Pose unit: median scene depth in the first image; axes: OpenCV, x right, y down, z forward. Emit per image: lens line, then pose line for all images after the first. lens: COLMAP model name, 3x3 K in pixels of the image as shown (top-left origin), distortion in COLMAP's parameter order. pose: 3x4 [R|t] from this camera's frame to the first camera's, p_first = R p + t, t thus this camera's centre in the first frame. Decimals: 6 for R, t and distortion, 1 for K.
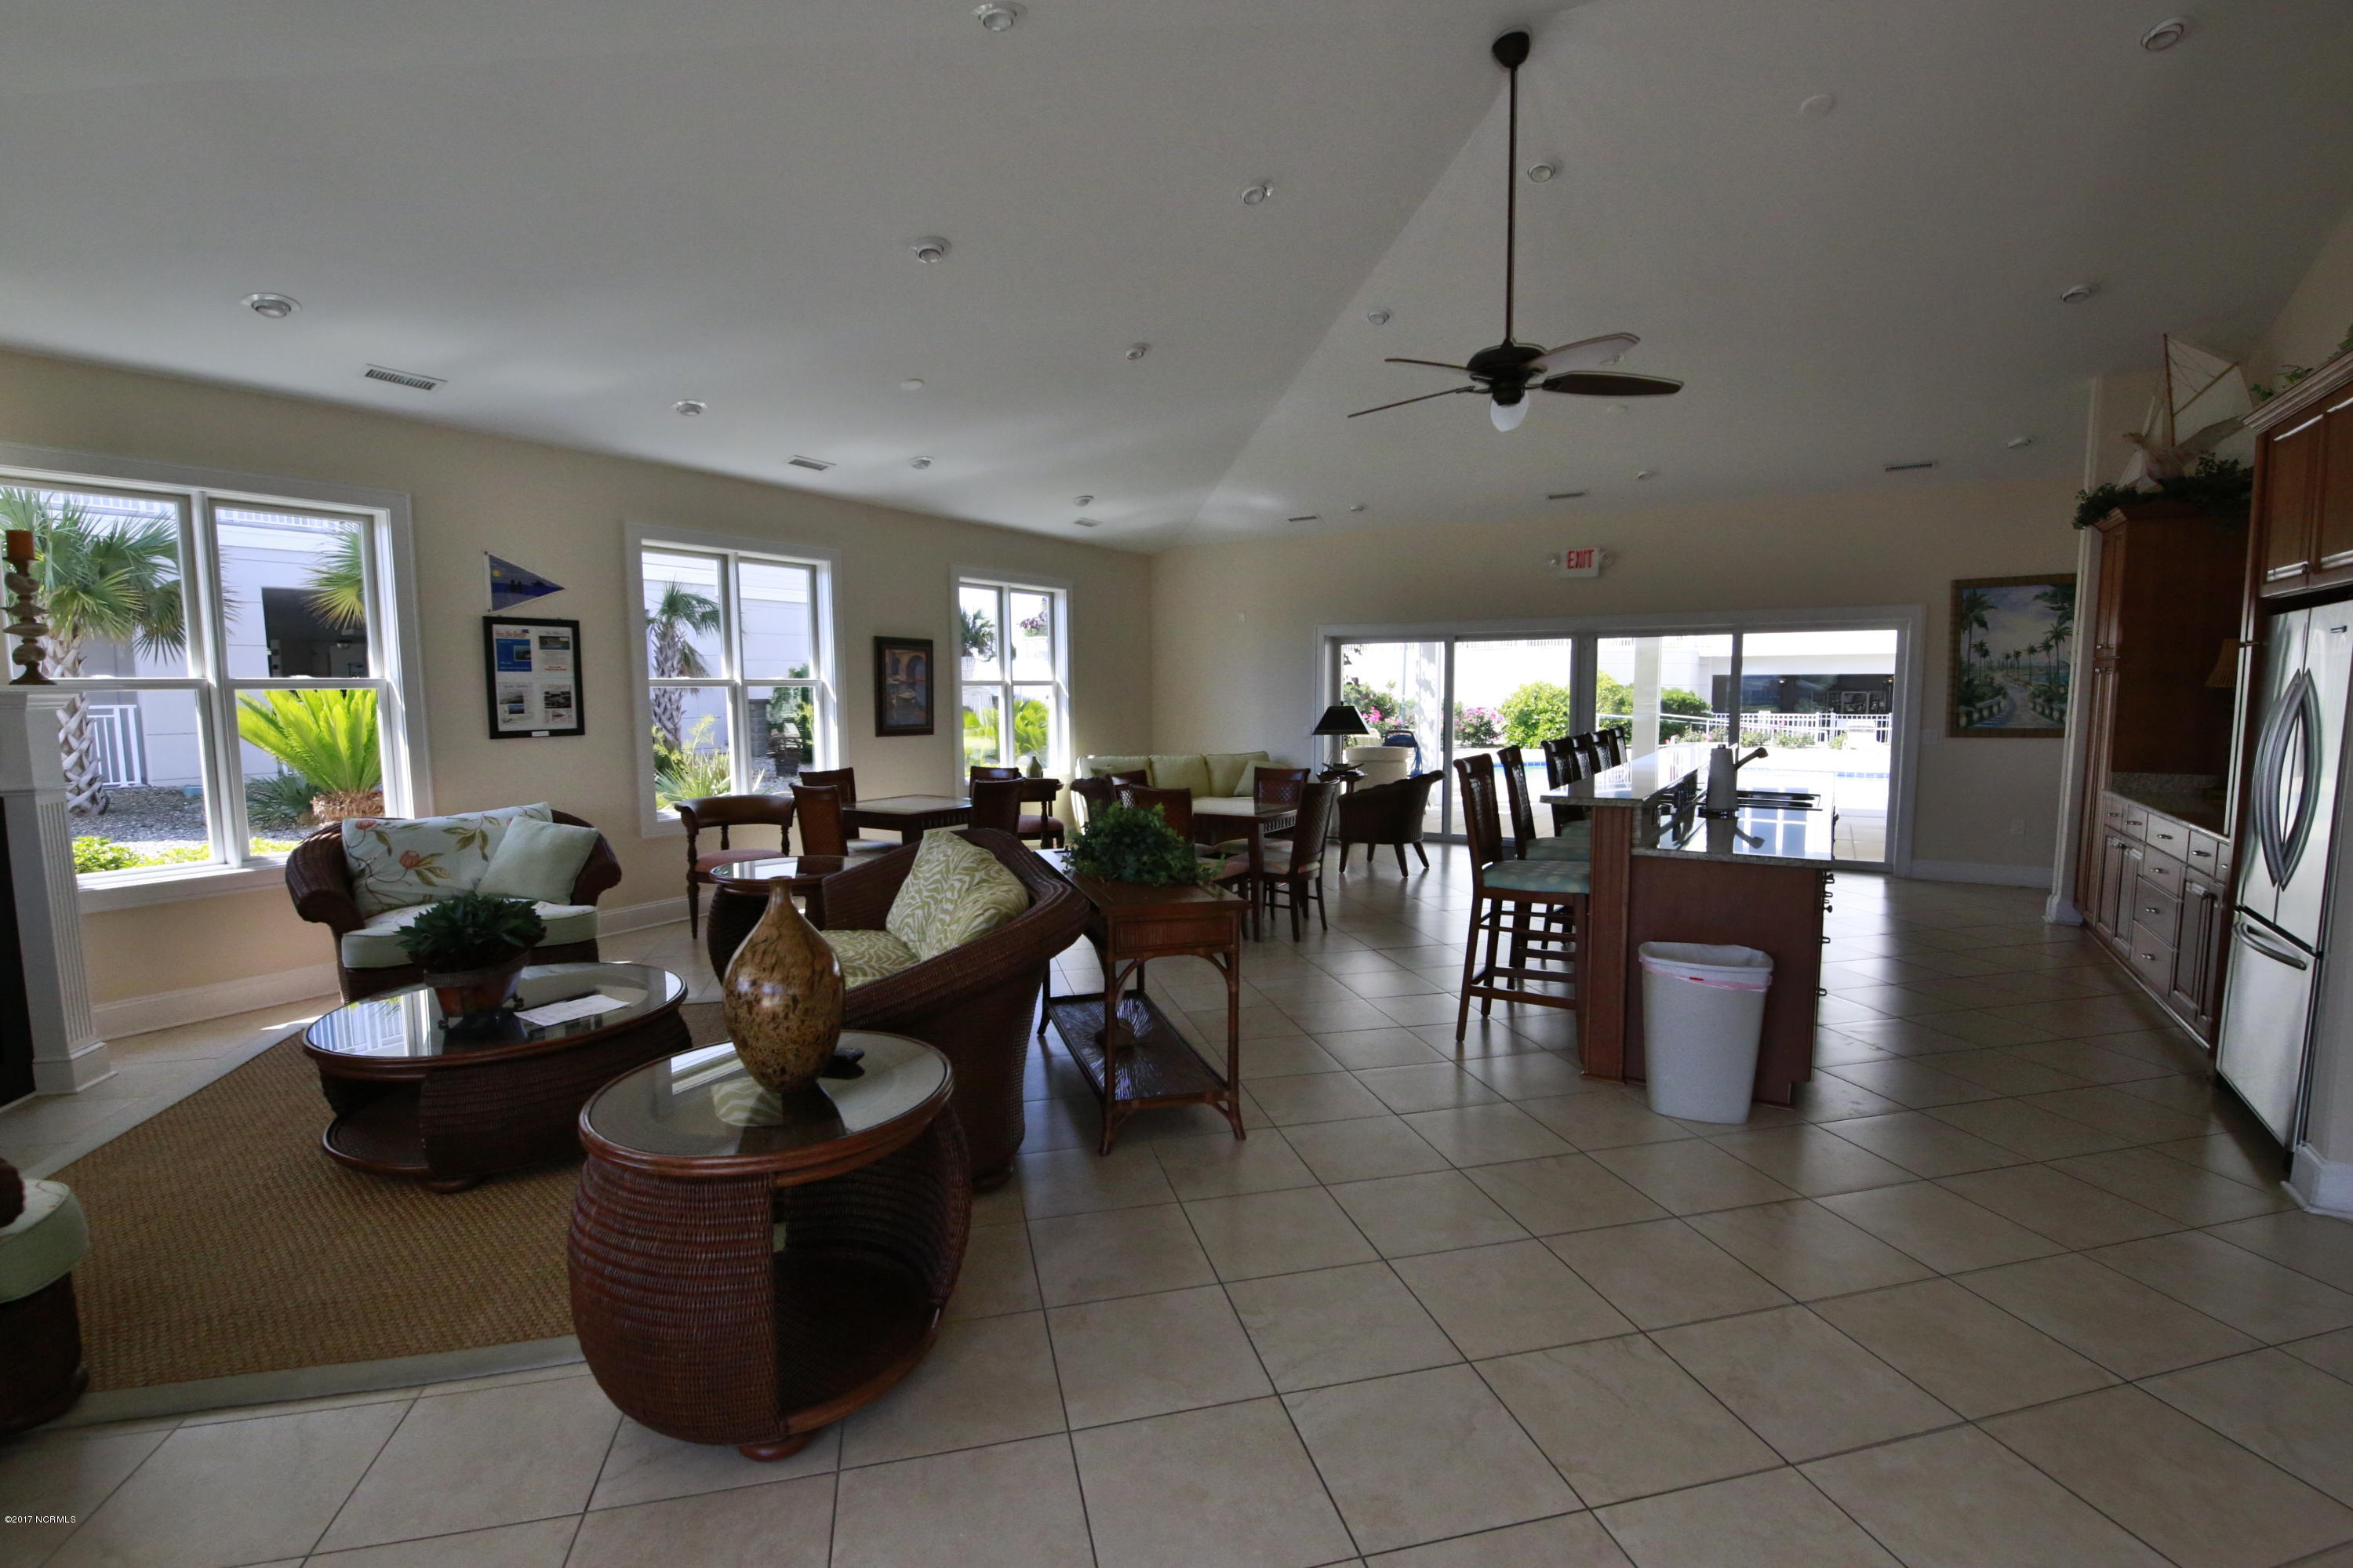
lens RADIAL K [[1077.7, 0, 1181.2], [0, 1077.7, 790.9], [0, 0, 1]] dist [-0.007596, -0.005286]
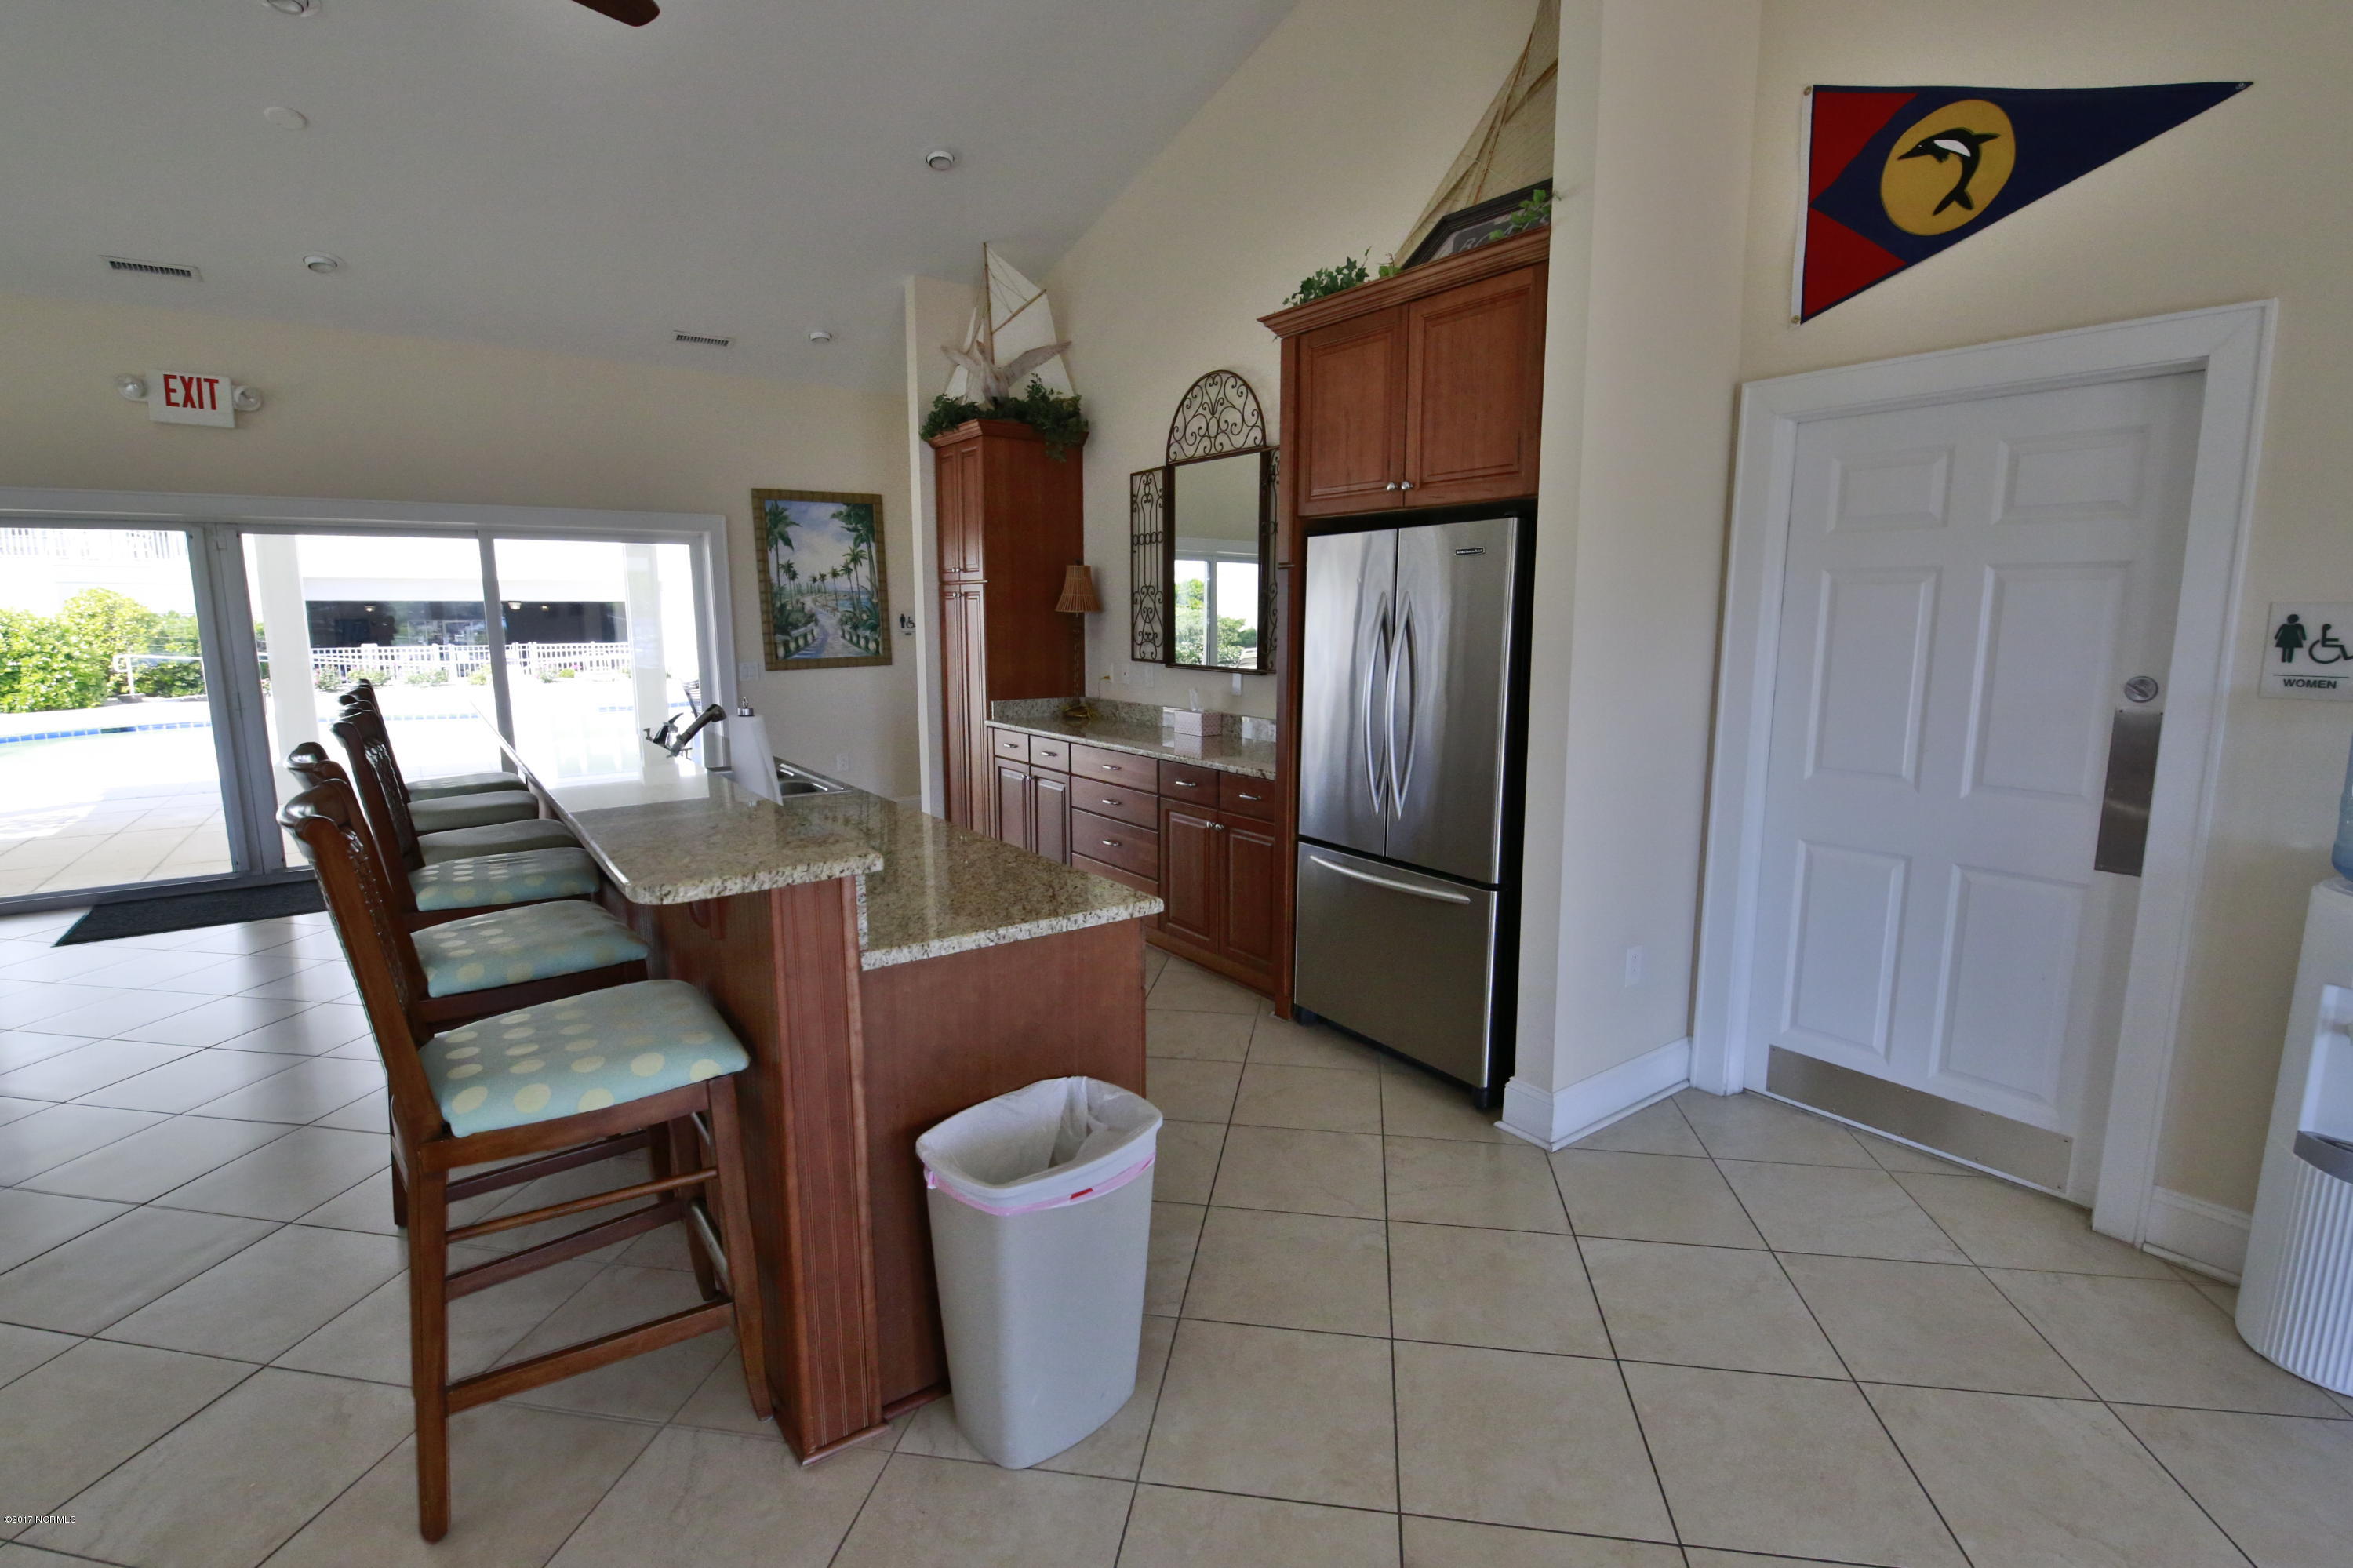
lens RADIAL K [[1077.7, 0, 1186.6], [0, 1077.7, 775.7], [0, 0, 1]] dist [-0.007596, -0.005286]
pose [[0.381237, -0.136141, 0.914398, 0.029544], [0.088329, 0.989937, 0.110561, -0.033076], [-0.920248, 0.038618, 0.389426, 0.354045]]
